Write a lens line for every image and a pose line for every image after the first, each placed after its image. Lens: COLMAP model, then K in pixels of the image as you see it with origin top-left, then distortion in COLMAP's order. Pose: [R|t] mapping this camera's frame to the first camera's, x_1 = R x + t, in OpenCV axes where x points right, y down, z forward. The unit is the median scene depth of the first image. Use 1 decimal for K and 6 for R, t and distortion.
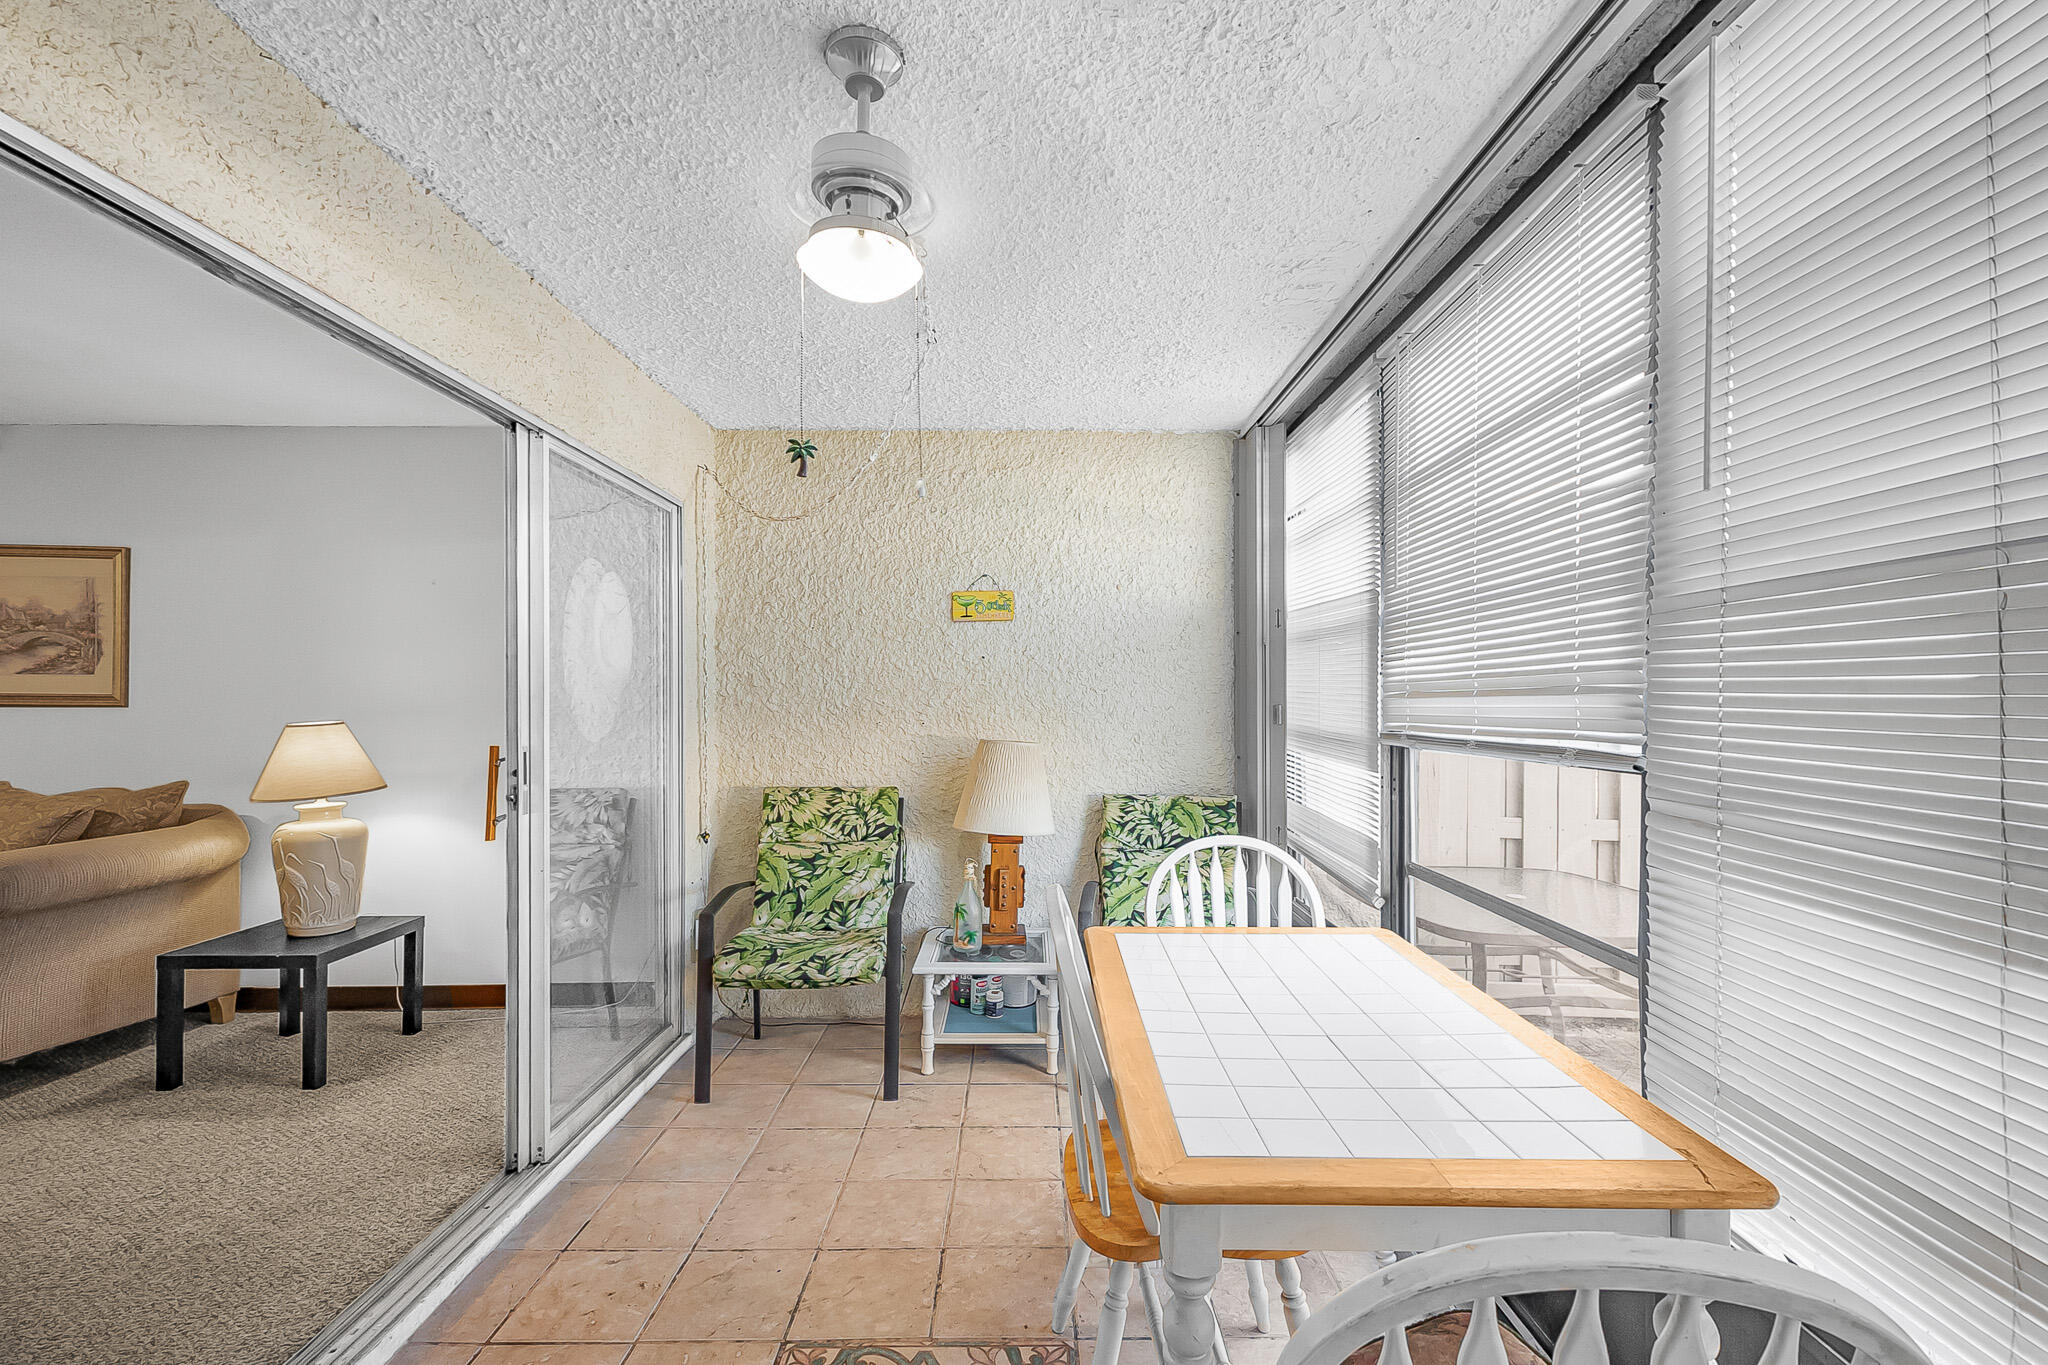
lens RADIAL K [[887.0, 0, 1035.6], [0, 887.0, 697.4], [0, 0, 1]] dist [0.009397, -0.000063]
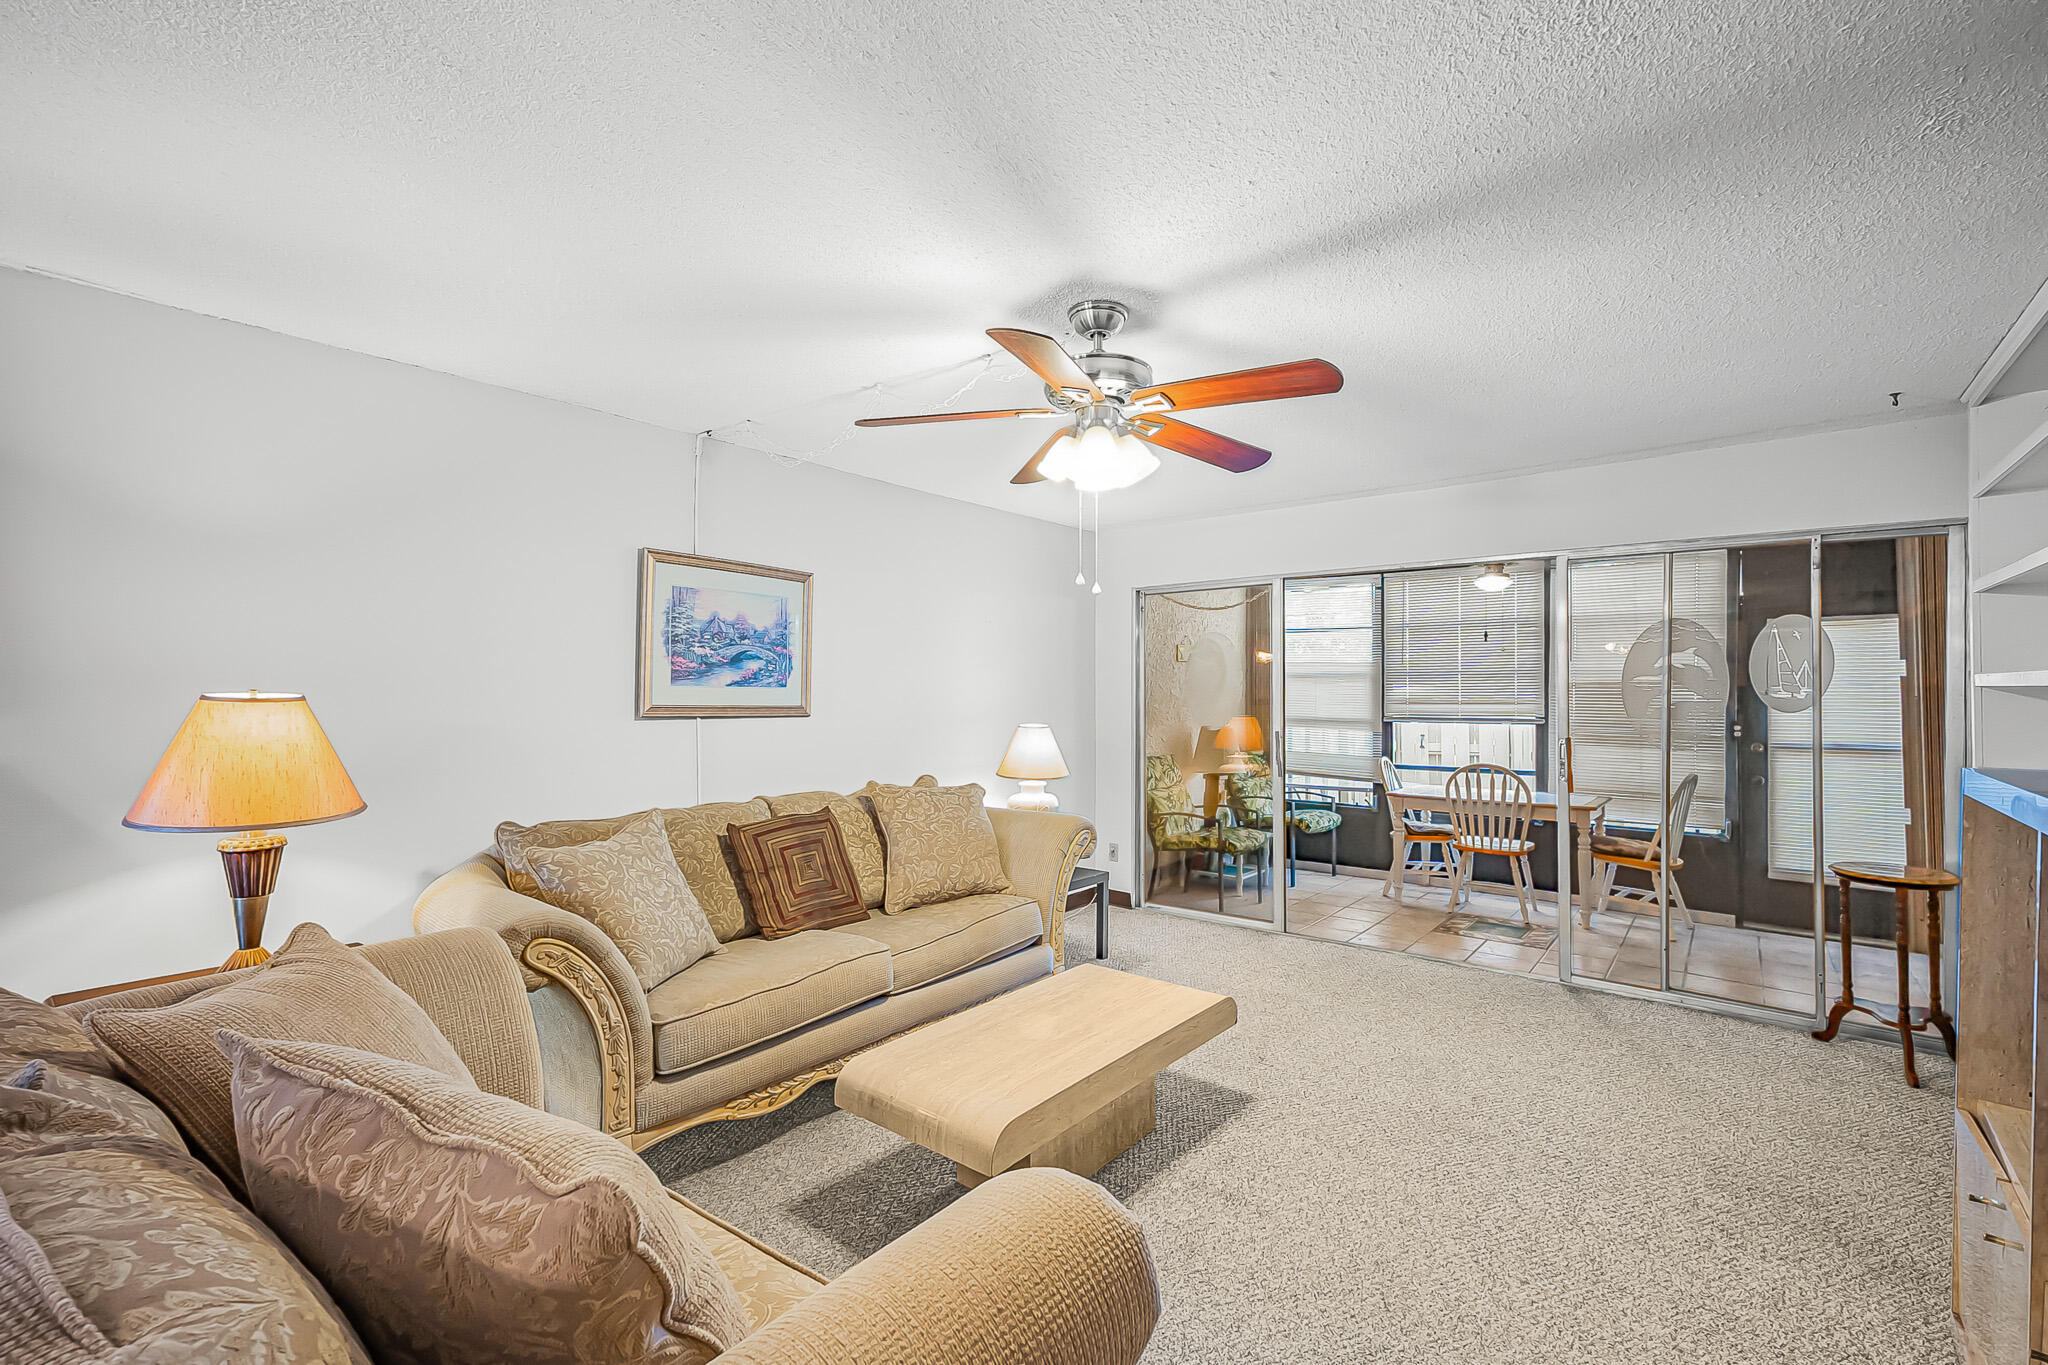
lens RADIAL K [[894.8, 0, 1039.5], [0, 894.8, 674.2], [0, 0, 1]] dist [0.021946, 0.000262]
pose [[0.620871, 0.019491, 0.783671, -1.840751], [-0.003893, 0.999755, -0.021781, -0.020670], [-0.783903, 0.010472, 0.620795, 0.098378]]
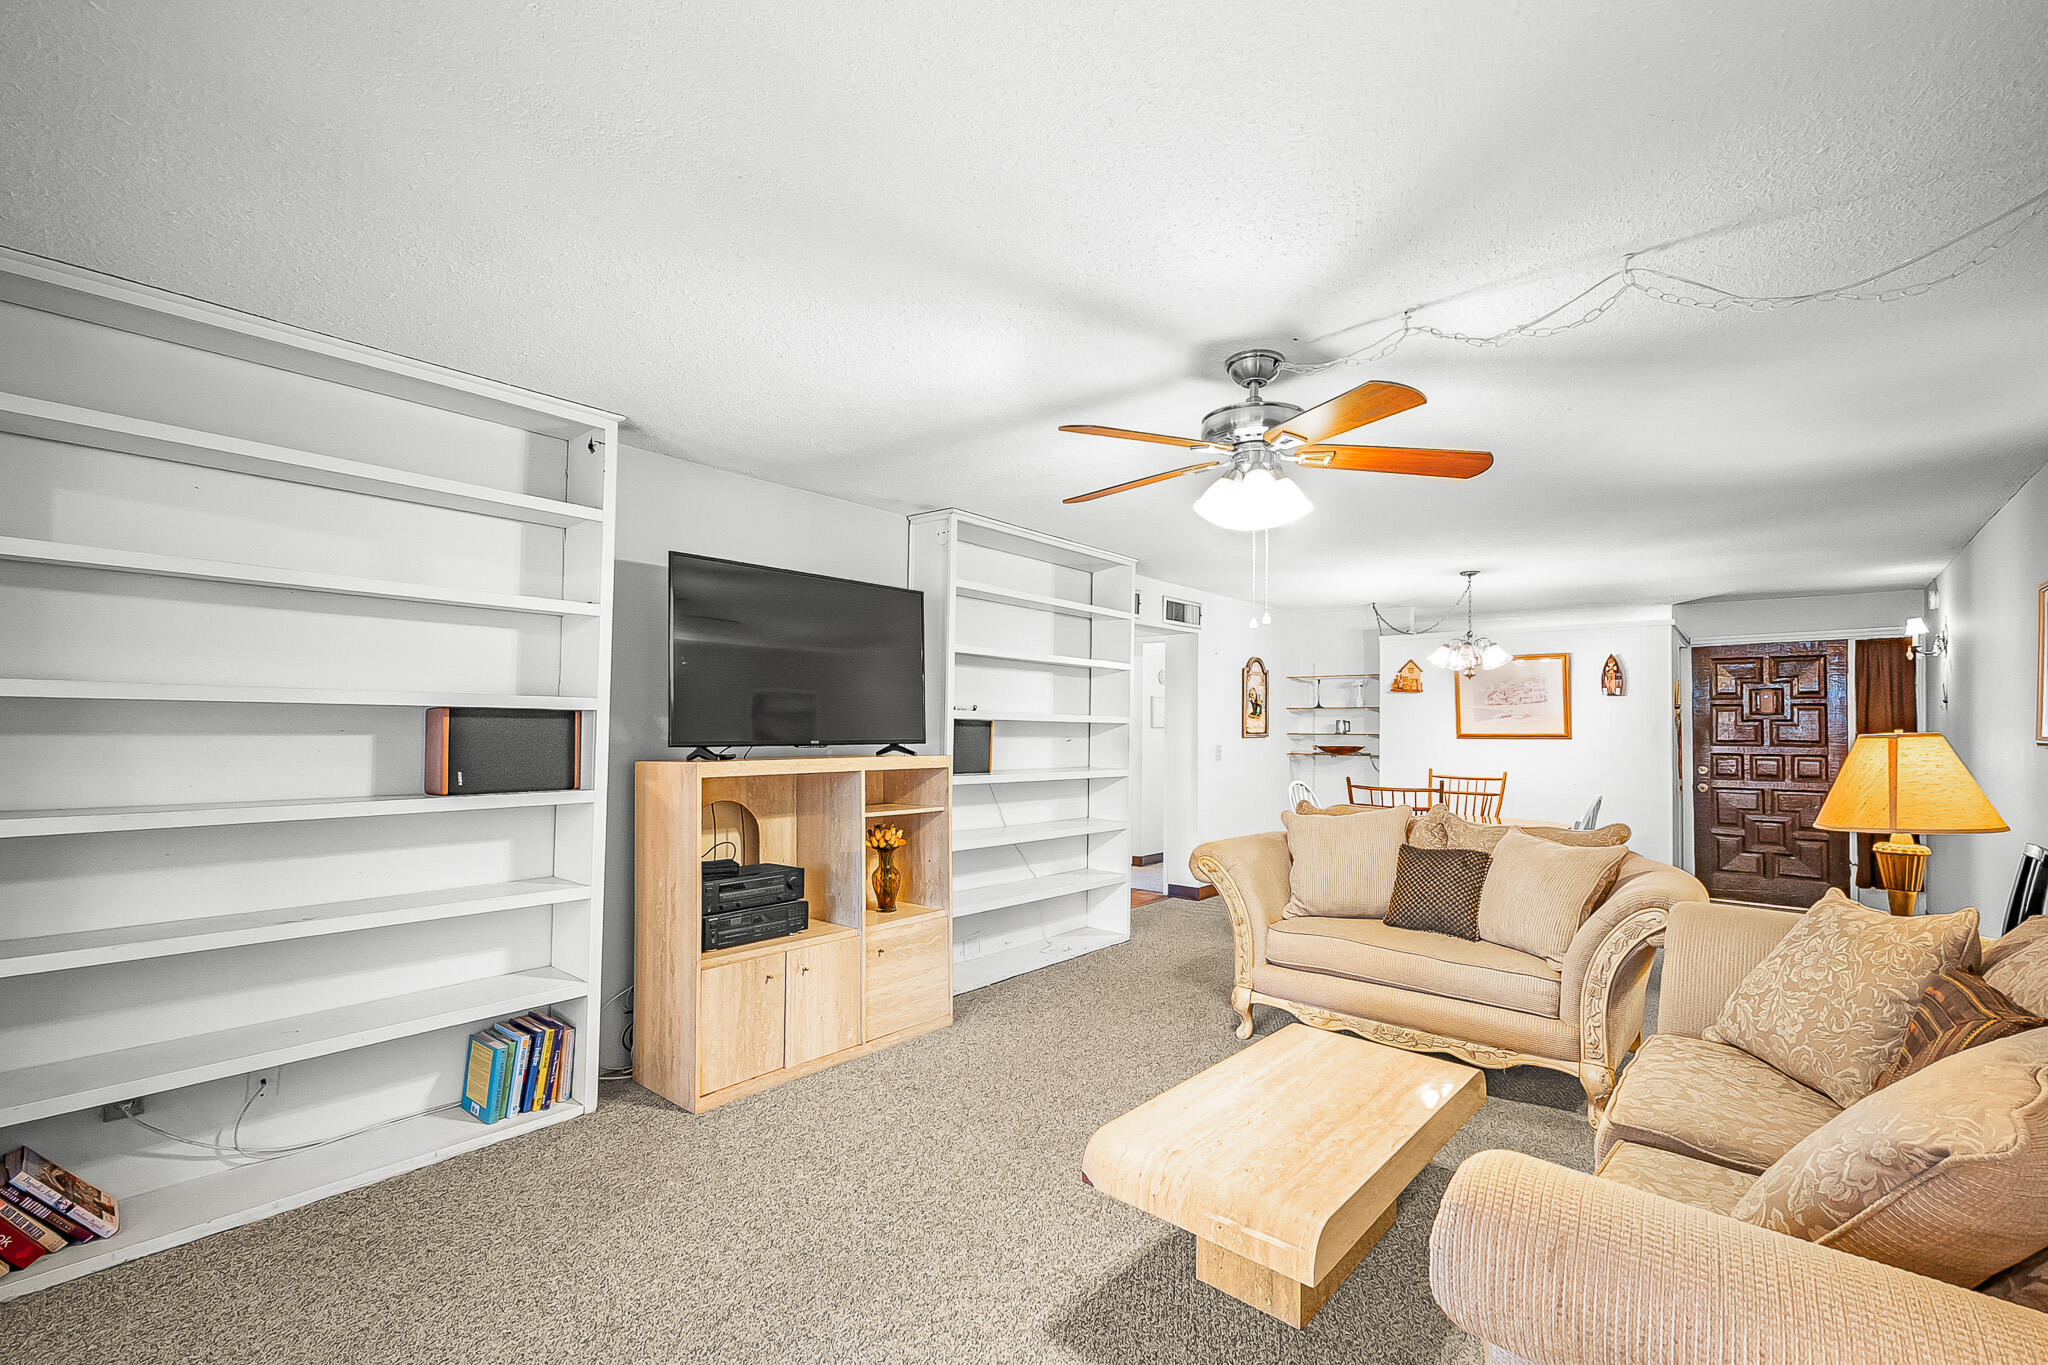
lens RADIAL K [[887.0, 0, 1033.6], [0, 887.0, 698.8], [0, 0, 1]] dist [0.009397, -0.000063]
pose [[-0.648283, -0.026055, -0.760954, -0.548567], [-0.010301, 0.999623, -0.025451, -0.020569], [0.761330, -0.008661, -0.648307, 0.860013]]
